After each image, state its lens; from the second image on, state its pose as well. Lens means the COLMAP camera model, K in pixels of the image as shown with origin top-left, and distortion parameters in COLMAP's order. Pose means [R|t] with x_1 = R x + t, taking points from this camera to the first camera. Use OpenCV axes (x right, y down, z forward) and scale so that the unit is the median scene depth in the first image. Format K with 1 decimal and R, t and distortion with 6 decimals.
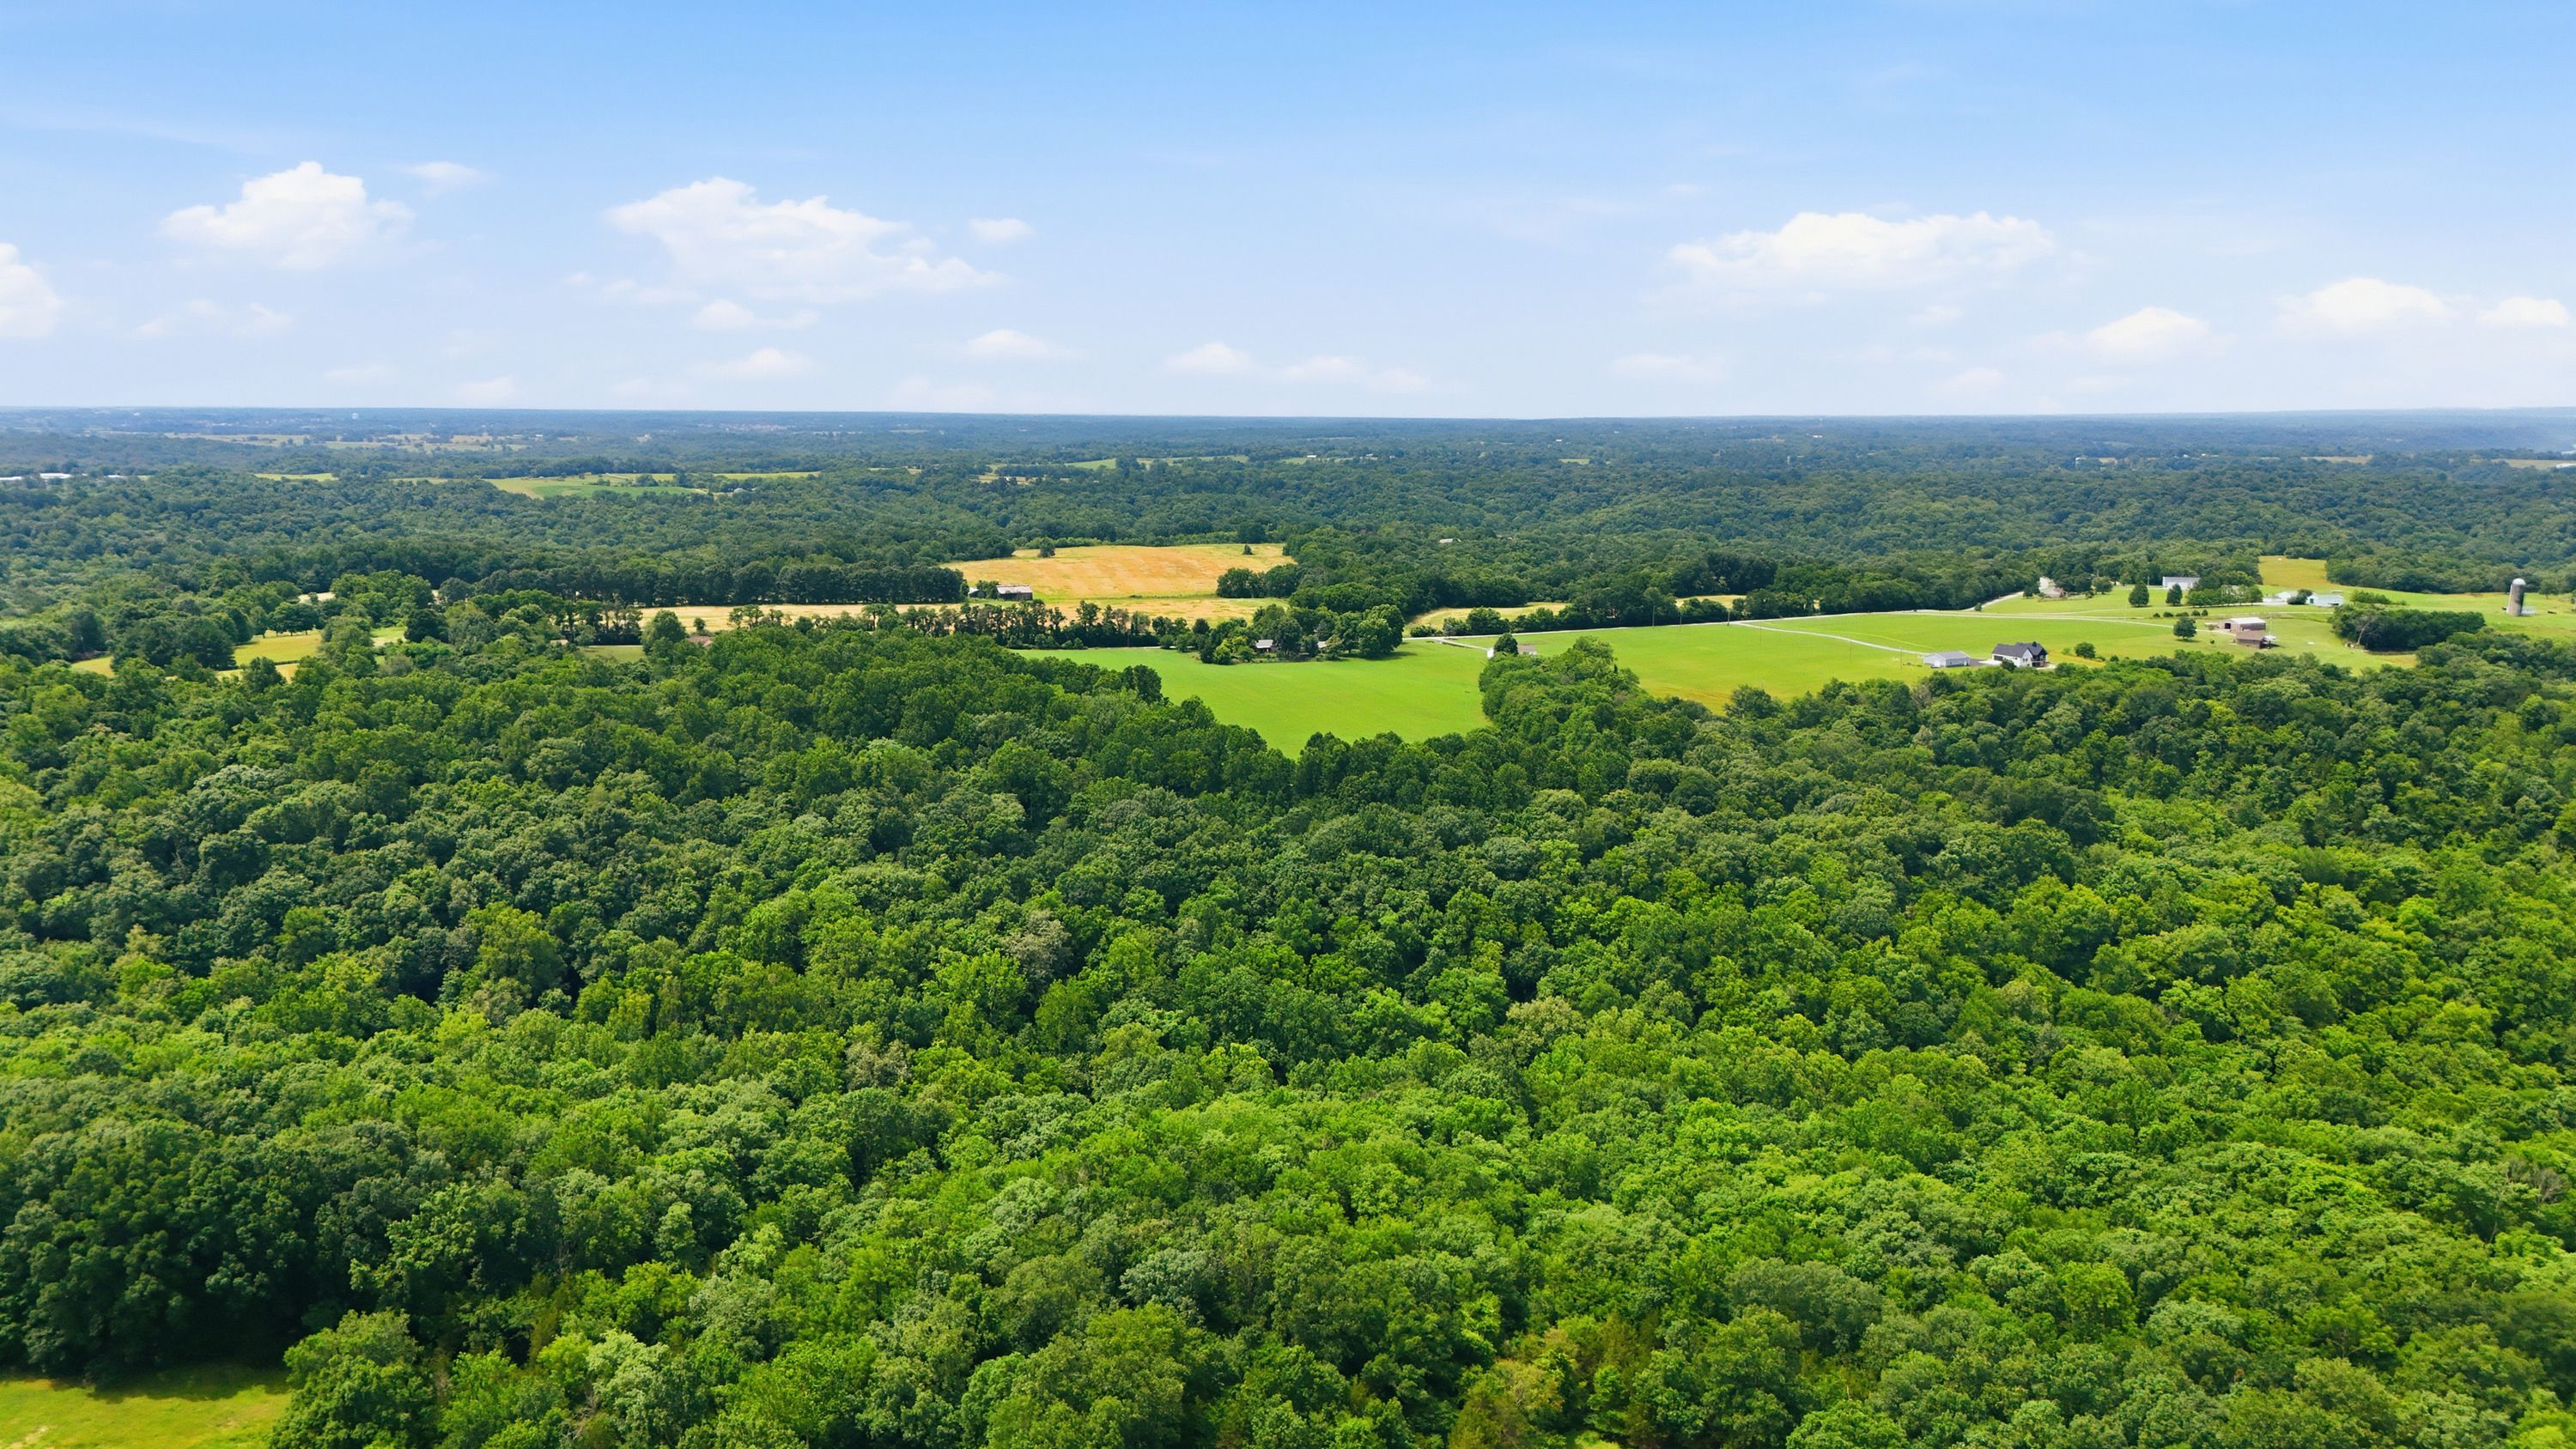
lens RADIAL K [[1891.2, 0, 1288.0], [0, 1891.2, 724.5], [0, 0, 1]] dist [0.108810, -0.132134]
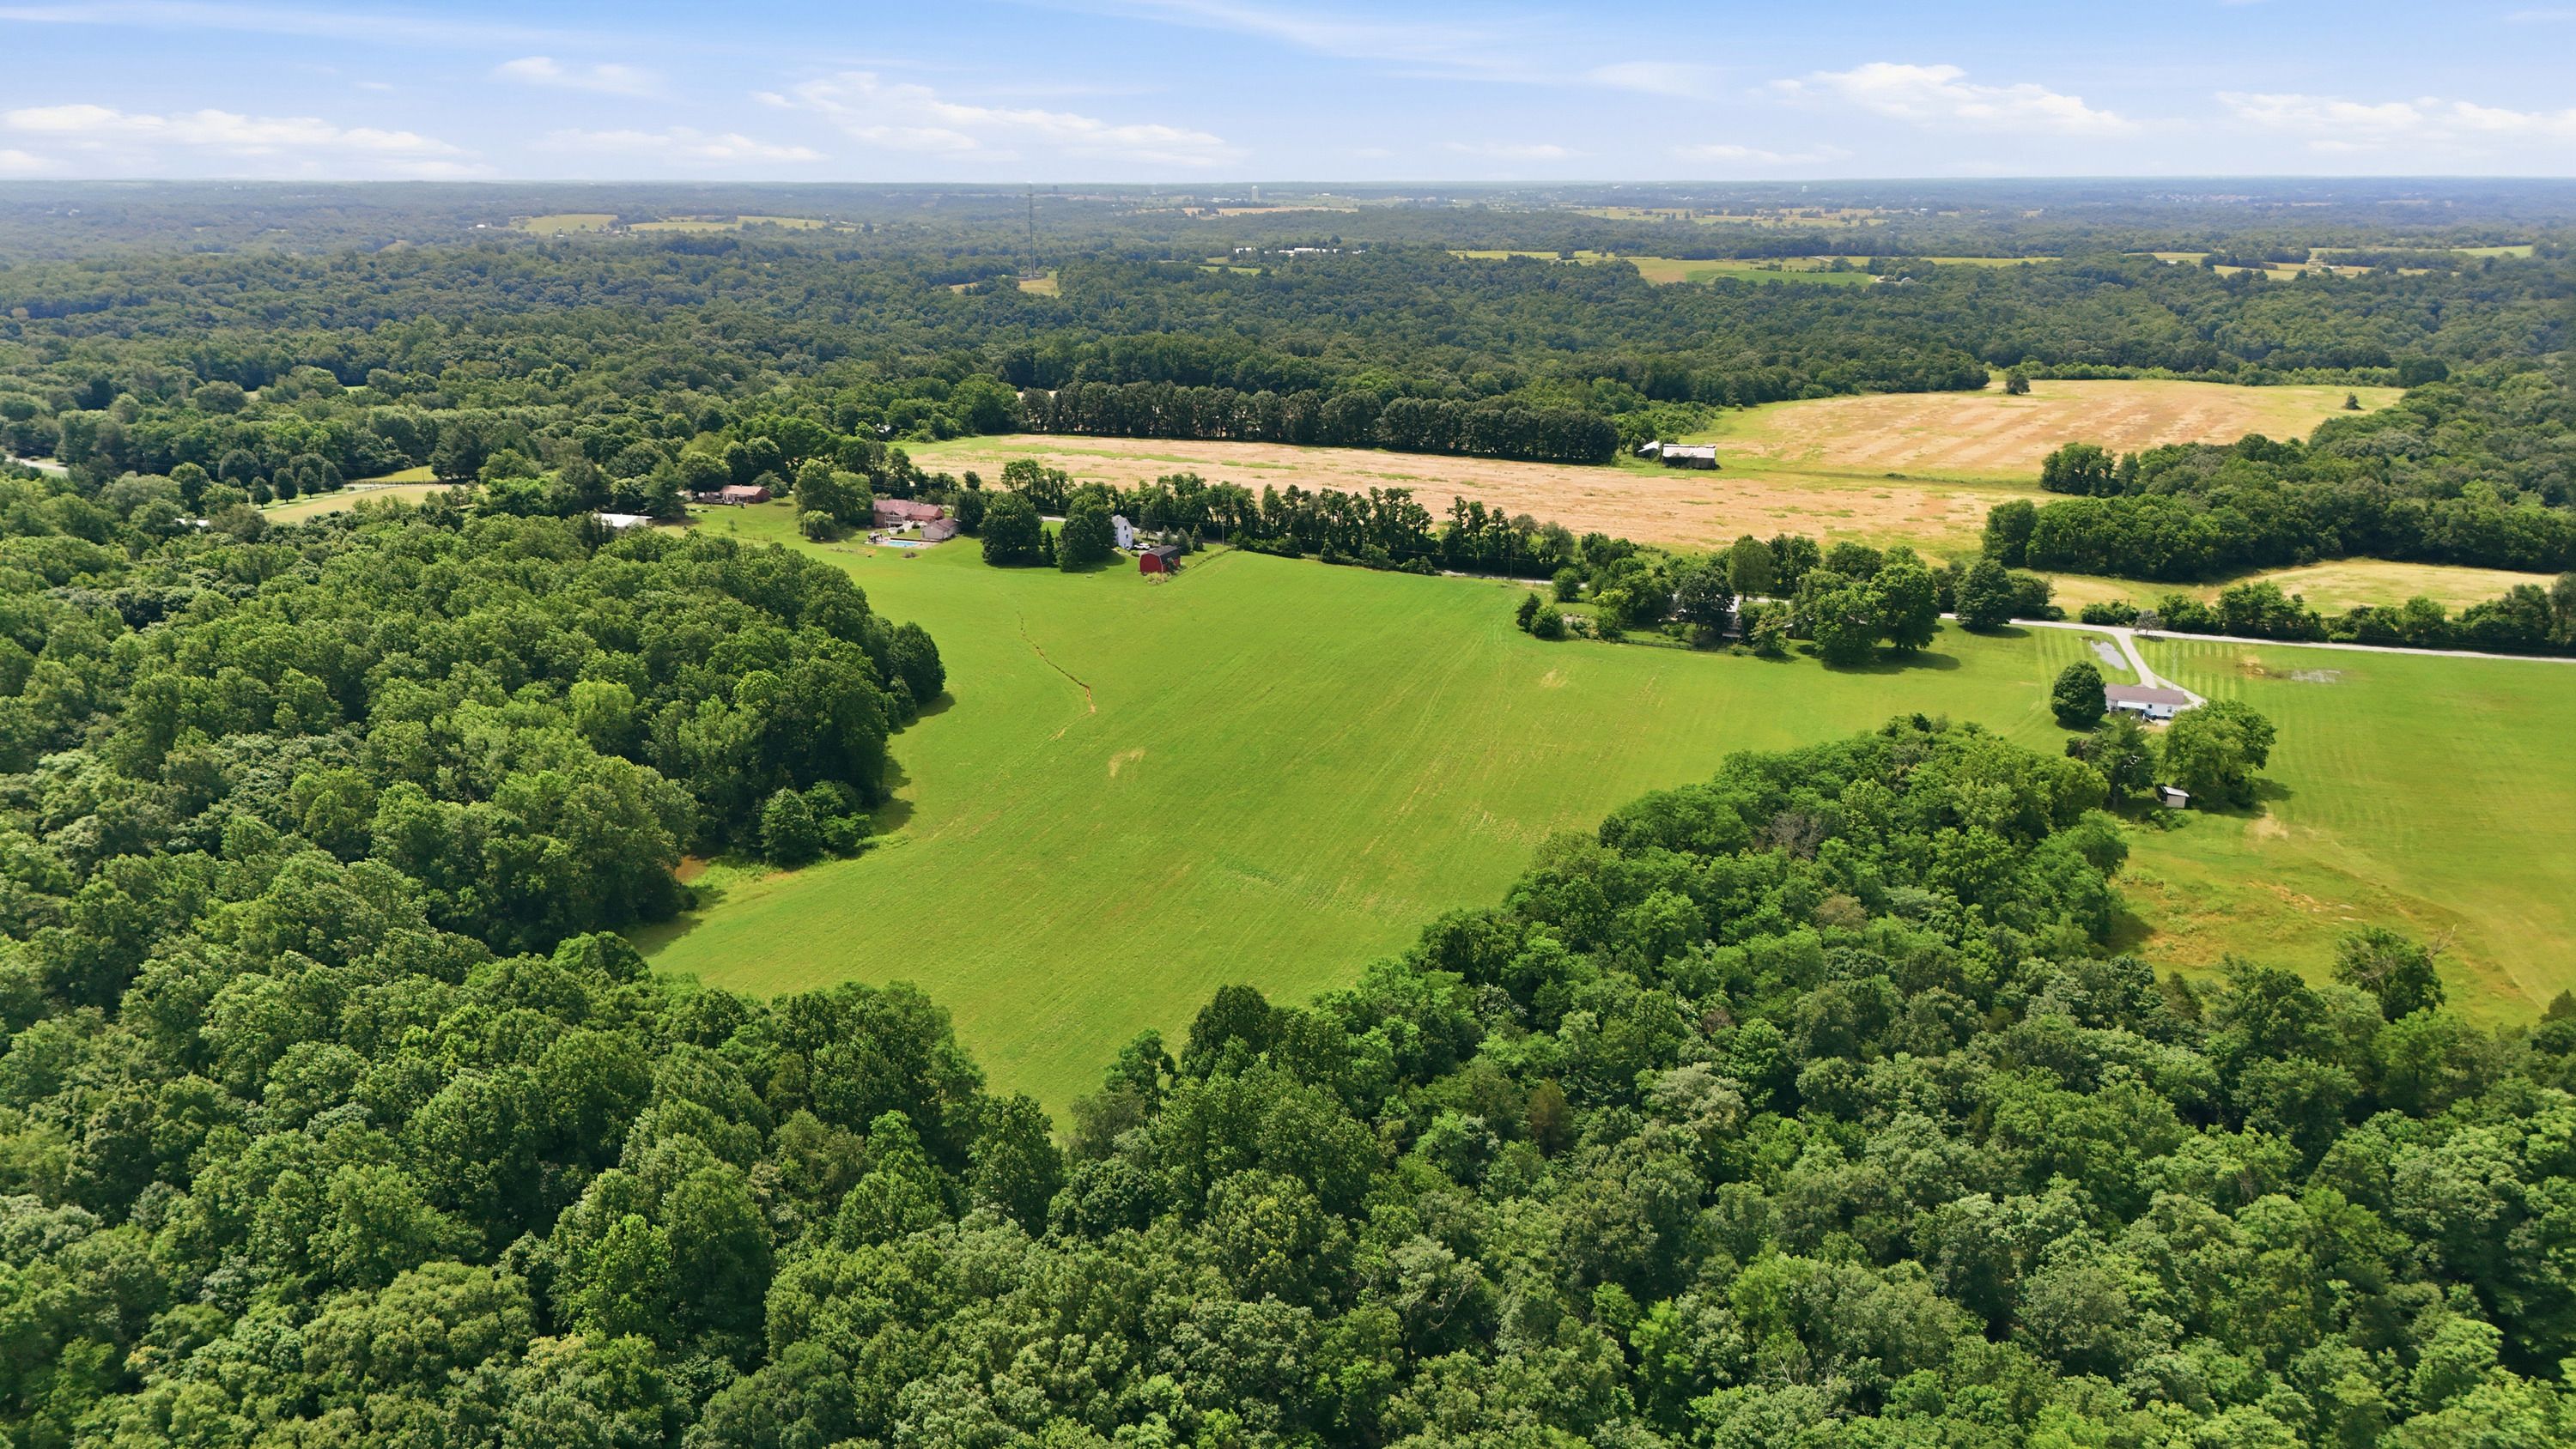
lens RADIAL K [[1891.2, 0, 1288.0], [0, 1891.2, 724.5], [0, 0, 1]] dist [0.108810, -0.132134]
pose [[0.736797, 0.185583, -0.650145, 0.206128], [-0.110785, 0.981733, 0.154683, -0.061521], [0.666976, -0.041944, 0.743898, 0.365304]]
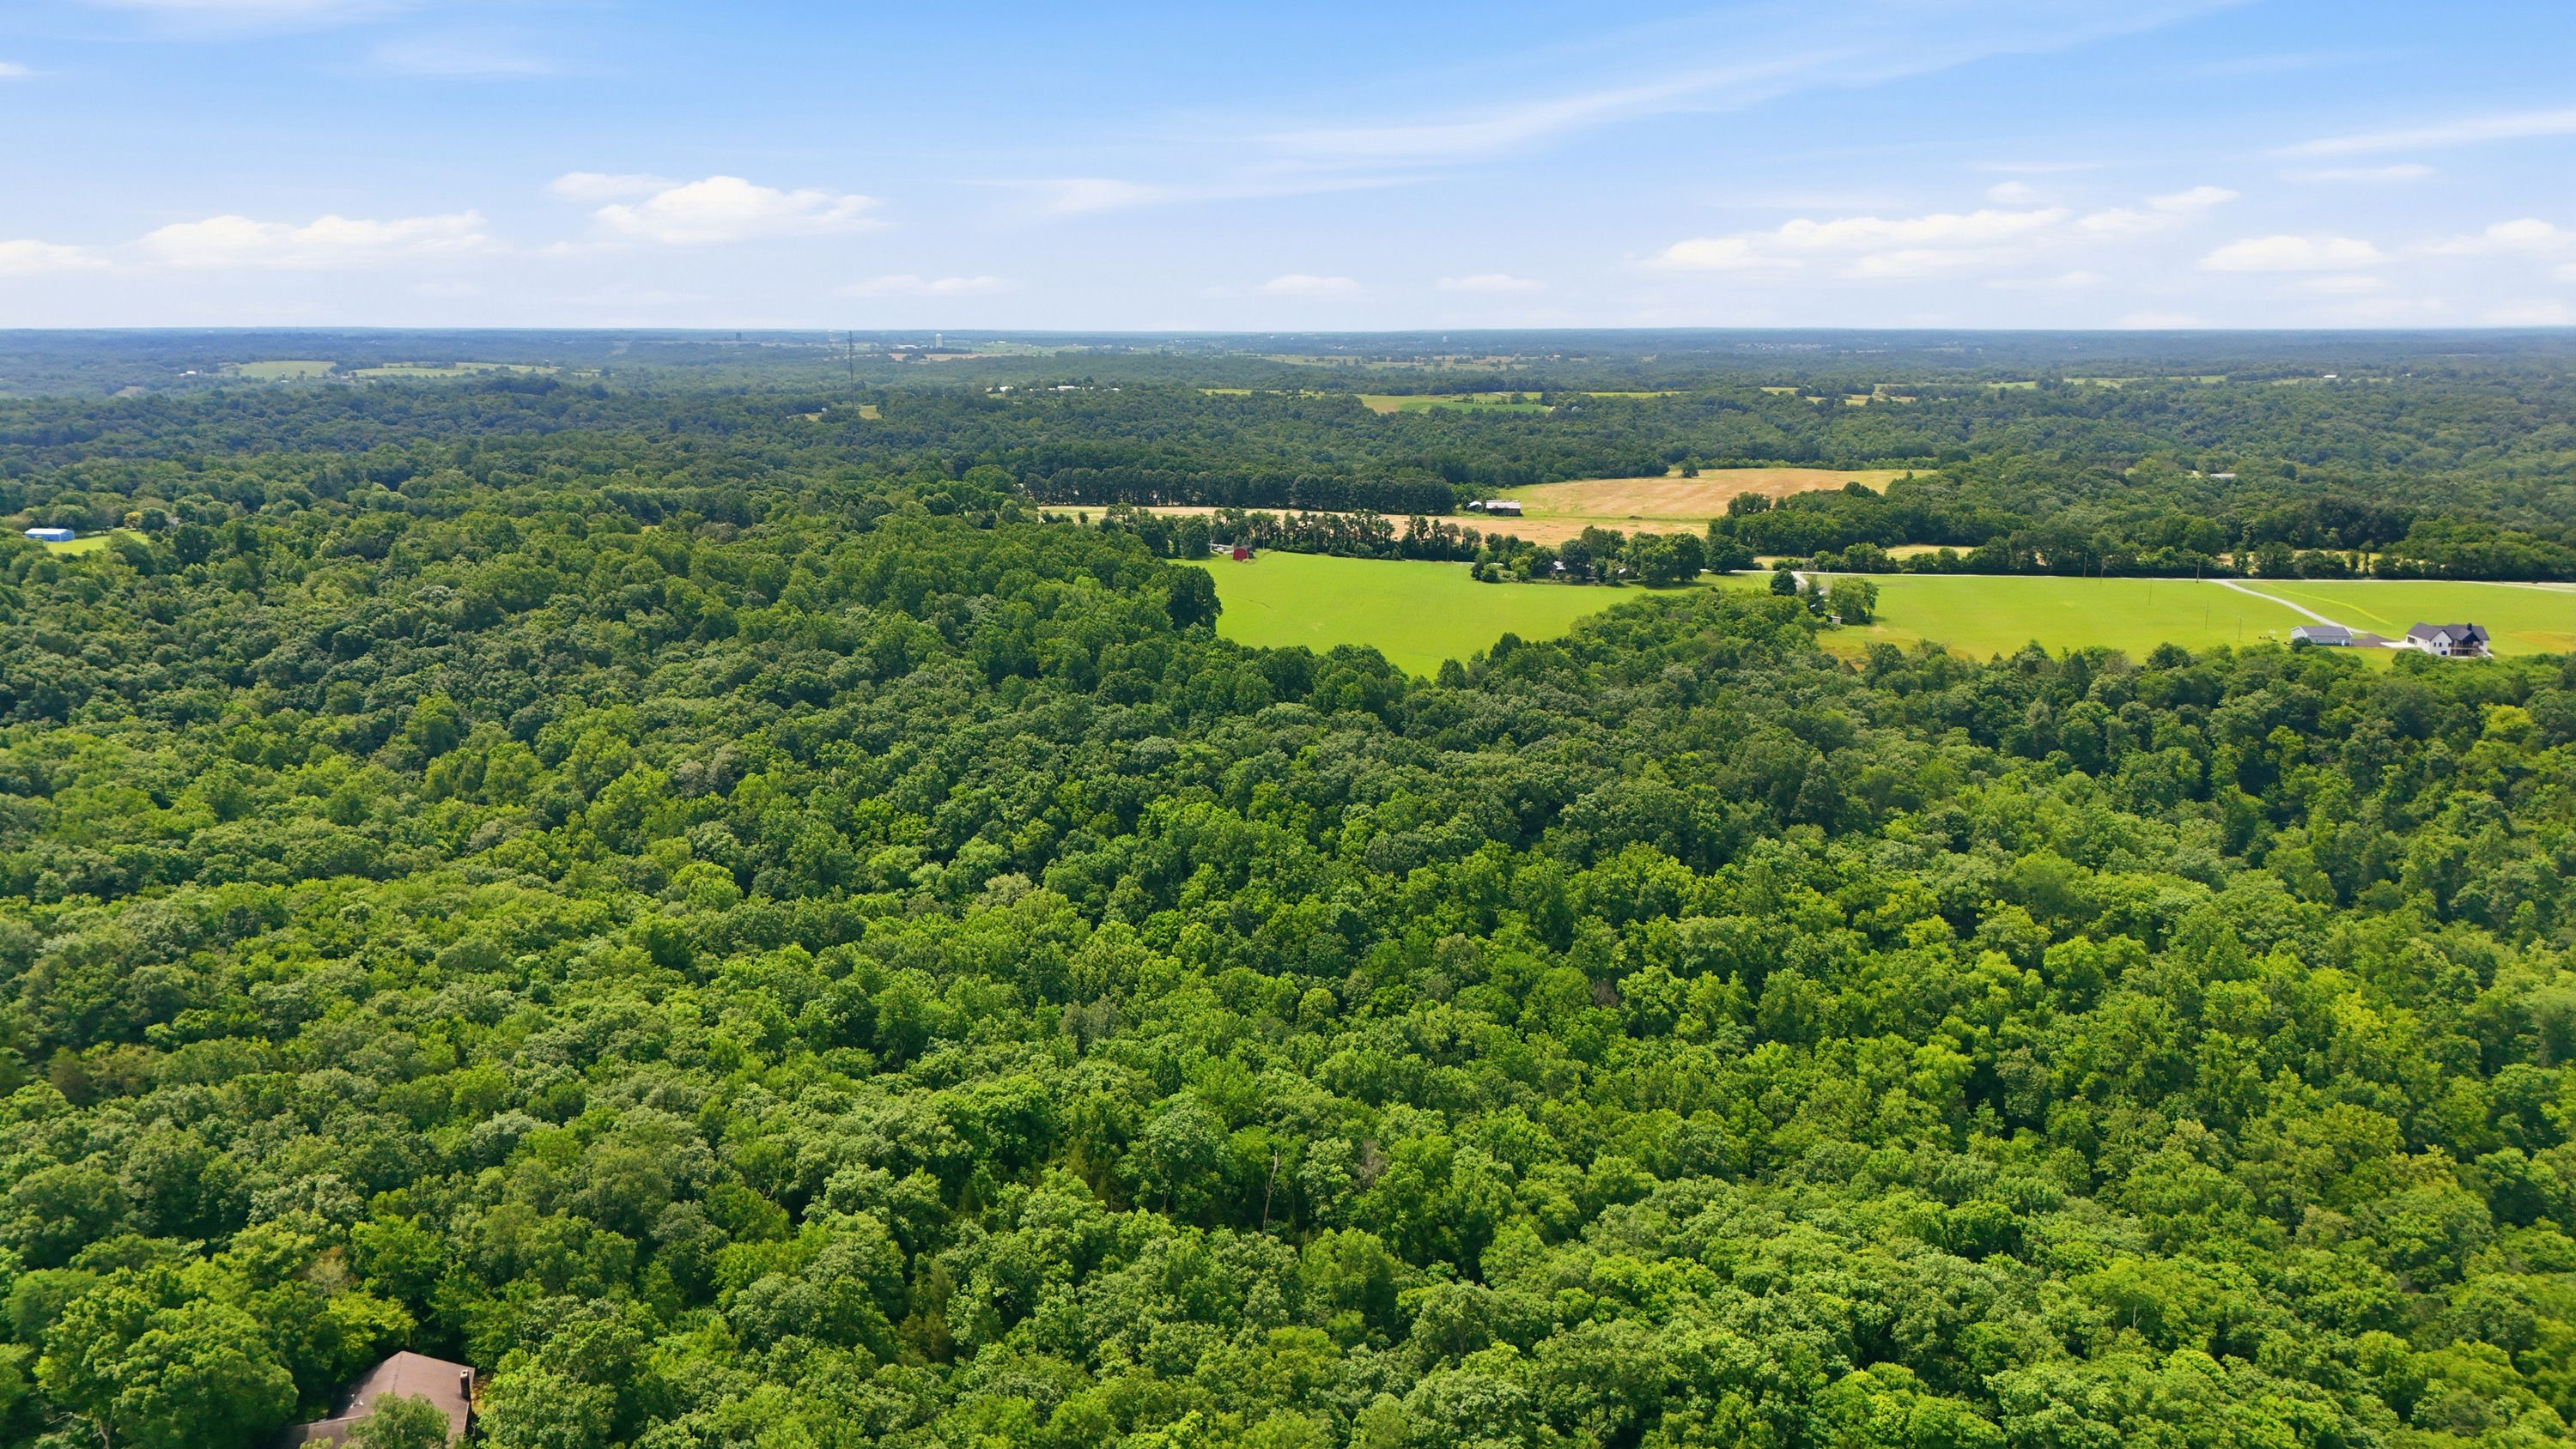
lens RADIAL K [[1891.2, 0, 1288.0], [0, 1891.2, 724.5], [0, 0, 1]] dist [0.108810, -0.132134]
pose [[0.846894, 0.107266, -0.520830, 0.291448], [-0.085865, 0.994176, 0.065131, -0.008971], [0.524783, -0.010438, 0.851172, 0.056646]]
